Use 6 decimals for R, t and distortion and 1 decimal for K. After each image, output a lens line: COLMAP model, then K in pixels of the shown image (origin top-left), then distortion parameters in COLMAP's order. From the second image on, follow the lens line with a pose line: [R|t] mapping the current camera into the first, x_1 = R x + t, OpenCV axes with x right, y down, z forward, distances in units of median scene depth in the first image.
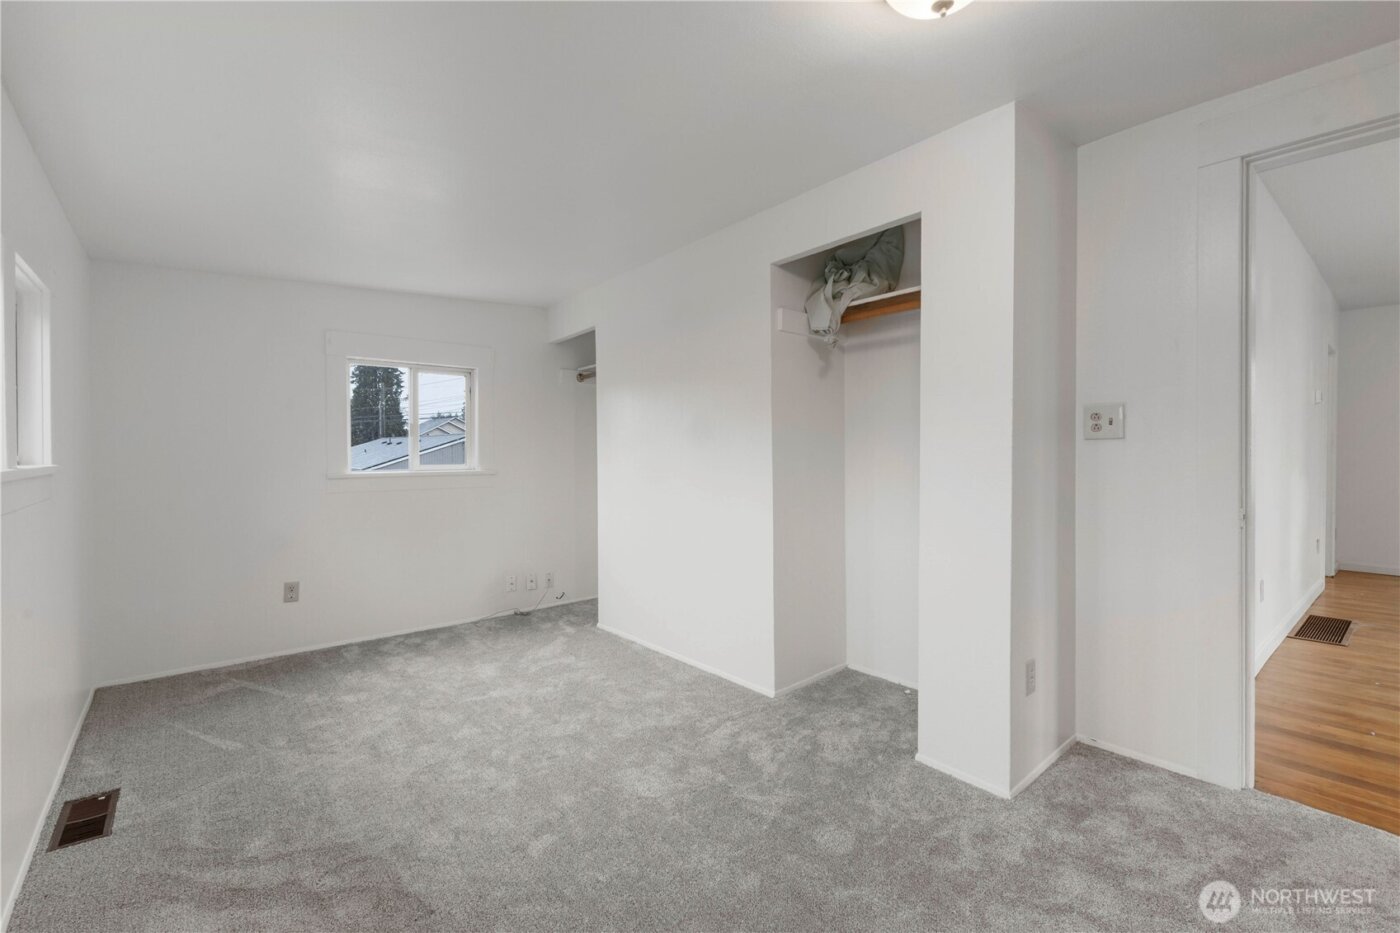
lens RADIAL K [[612.9, 0, 699.2], [0, 612.9, 461.9], [0, 0, 1]] dist [0.002163, -0.000167]
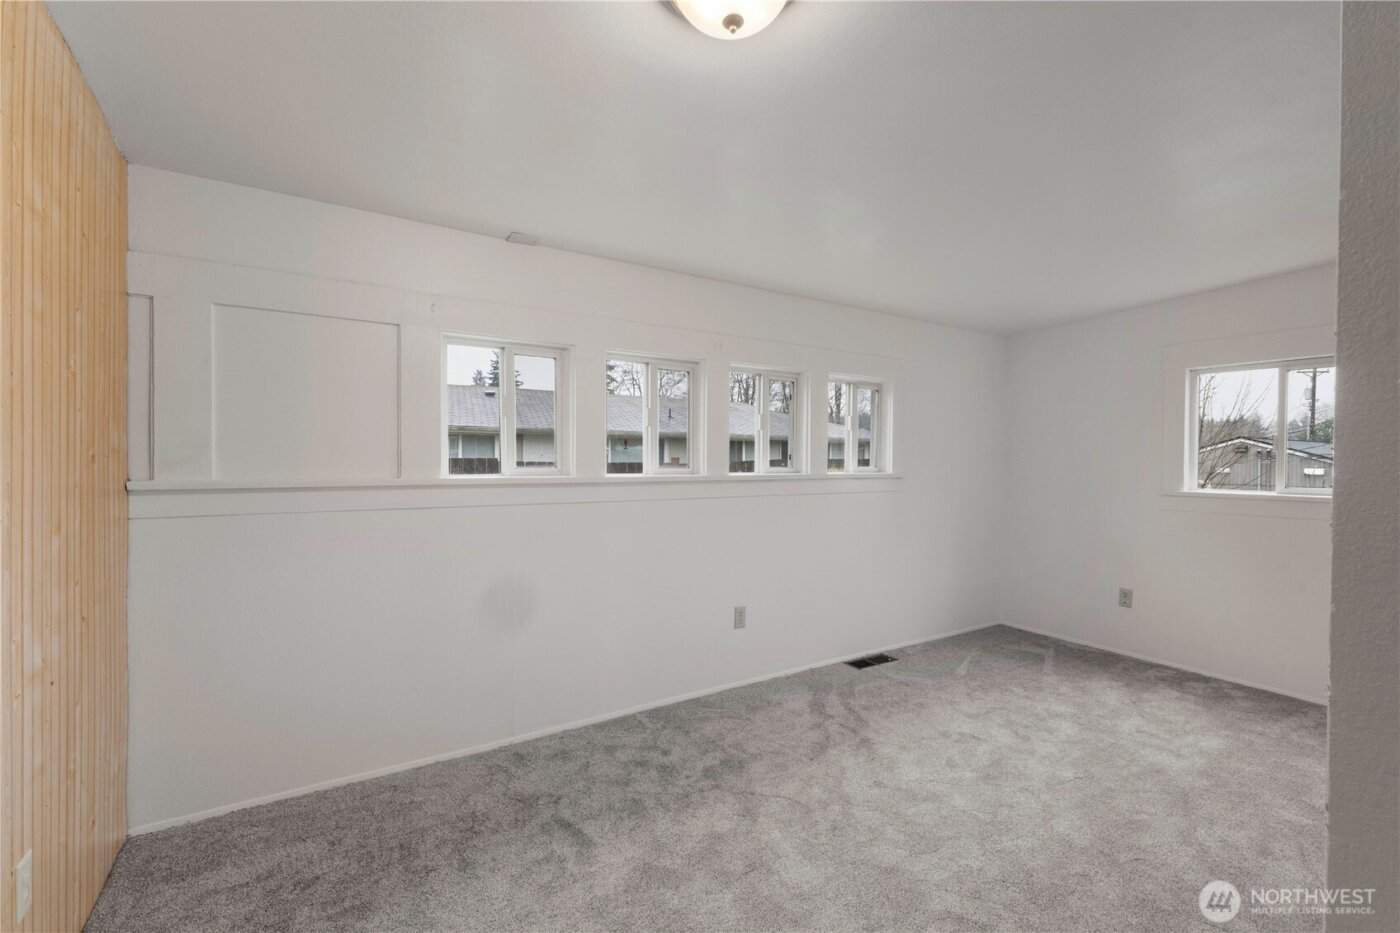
lens RADIAL K [[612.9, 0, 699.2], [0, 612.9, 461.9], [0, 0, 1]] dist [0.002163, -0.000167]
pose [[-0.113958, 0.010022, -0.993435, 0.573052], [-0.033854, 0.999329, 0.013965, -0.018603], [0.992909, 0.035223, -0.113542, 0.435023]]
